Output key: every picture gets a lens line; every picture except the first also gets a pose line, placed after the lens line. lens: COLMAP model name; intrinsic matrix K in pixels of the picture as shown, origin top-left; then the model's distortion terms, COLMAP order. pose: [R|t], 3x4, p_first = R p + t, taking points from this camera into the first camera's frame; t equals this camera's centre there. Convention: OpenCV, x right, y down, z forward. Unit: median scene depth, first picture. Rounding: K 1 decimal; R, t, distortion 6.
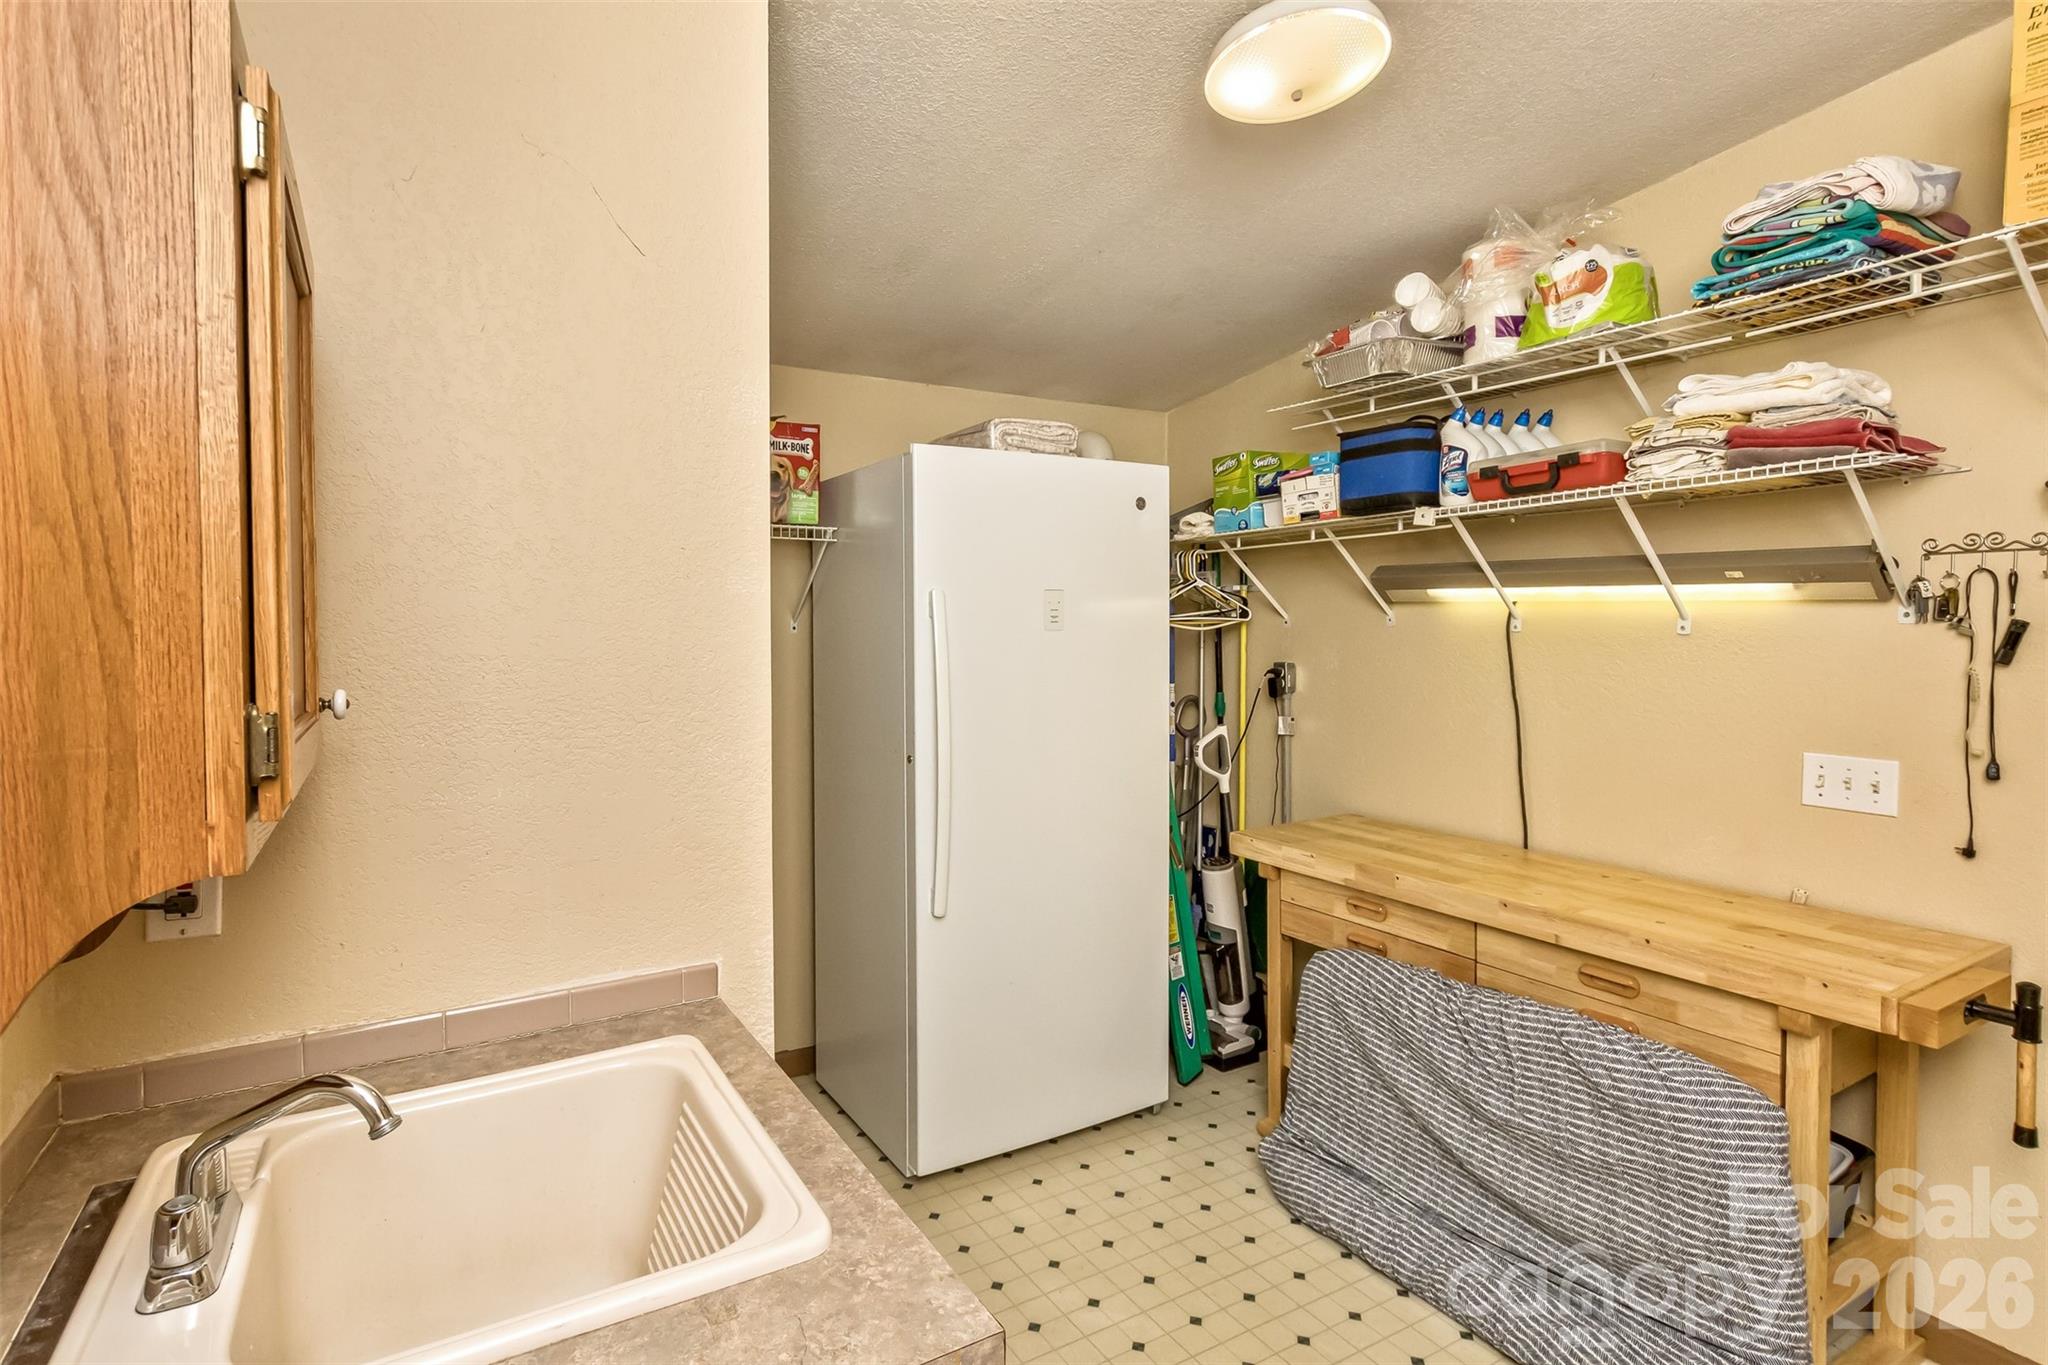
lens RADIAL K [[1006.7, 0, 1021.3], [0, 1006.7, 668.6], [0, 0, 1]] dist [-0.001556, -0.000843]
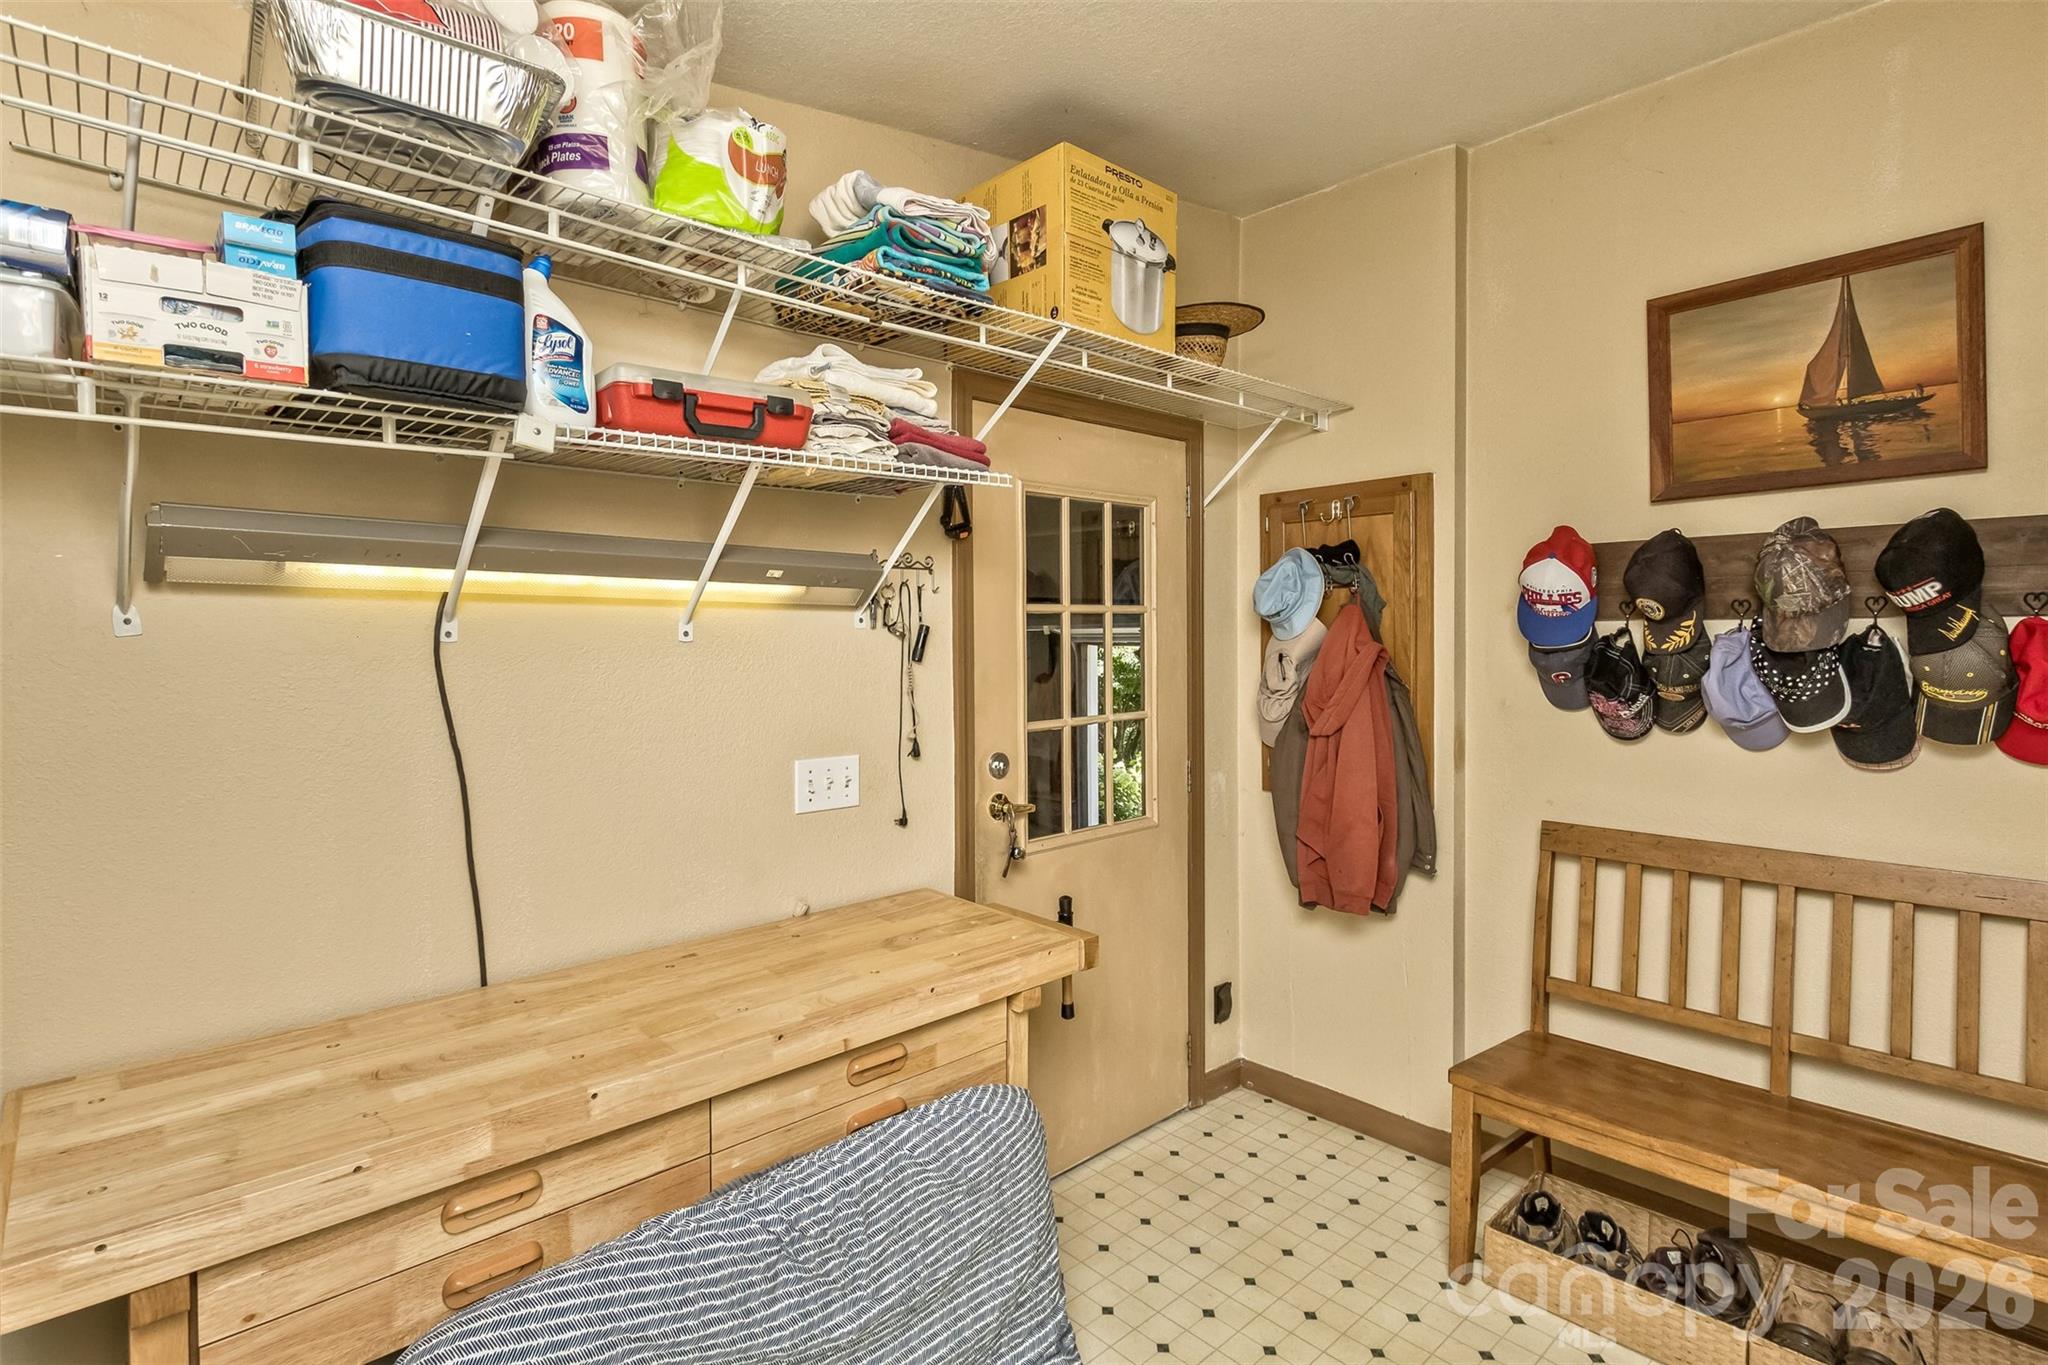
lens RADIAL K [[1006.7, 0, 1016.2], [0, 1006.7, 656.2], [0, 0, 1]] dist [-0.001556, -0.000843]
pose [[-0.187725, -0.021660, 0.981983, -0.212145], [0.048966, 0.998307, 0.031381, -0.037133], [-0.981000, 0.053974, -0.186347, 0.944634]]
